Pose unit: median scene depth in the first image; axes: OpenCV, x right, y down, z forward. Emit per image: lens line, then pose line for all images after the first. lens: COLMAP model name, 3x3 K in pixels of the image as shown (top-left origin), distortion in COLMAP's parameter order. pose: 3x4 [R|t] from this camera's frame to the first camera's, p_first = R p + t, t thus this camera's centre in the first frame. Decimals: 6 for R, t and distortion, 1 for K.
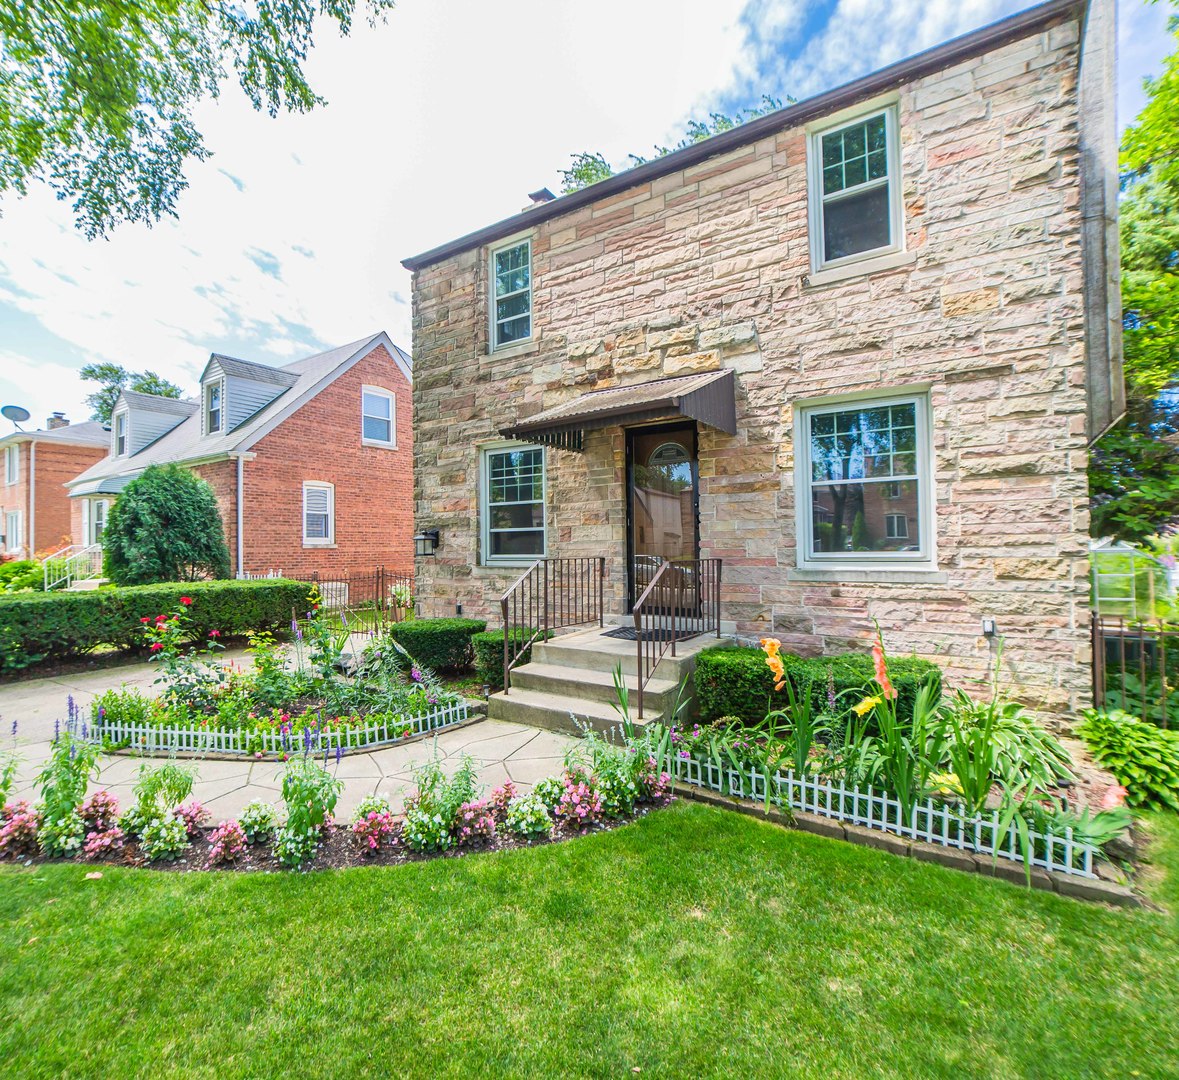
lens RADIAL K [[616.1, 0, 588.2], [0, 616.1, 538.5], [0, 0, 1]] dist [-0.000204, 0.000080]
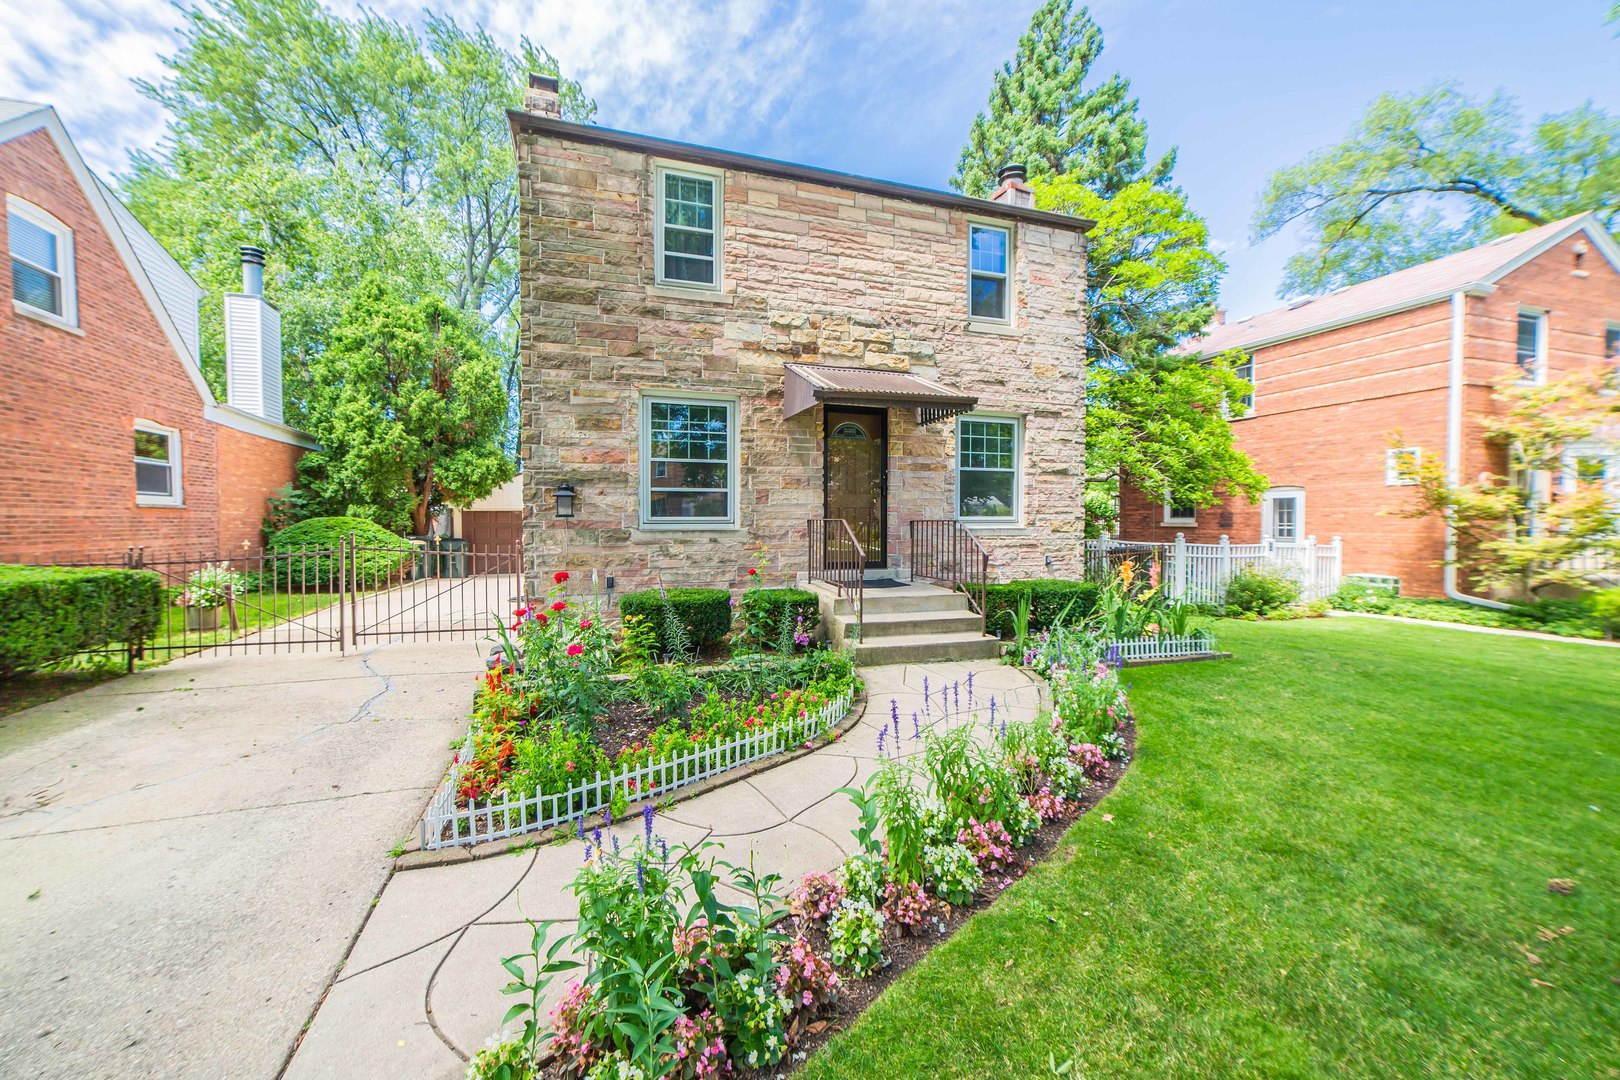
lens RADIAL K [[615.5, 0, 804.8], [0, 615.5, 541.8], [0, 0, 1]] dist [-0.006683, 0.003058]
pose [[0.617776, -0.013805, 0.786233, -0.859998], [-0.016773, 0.999387, 0.030726, 0.037634], [-0.786175, -0.032169, 0.617166, 0.344379]]
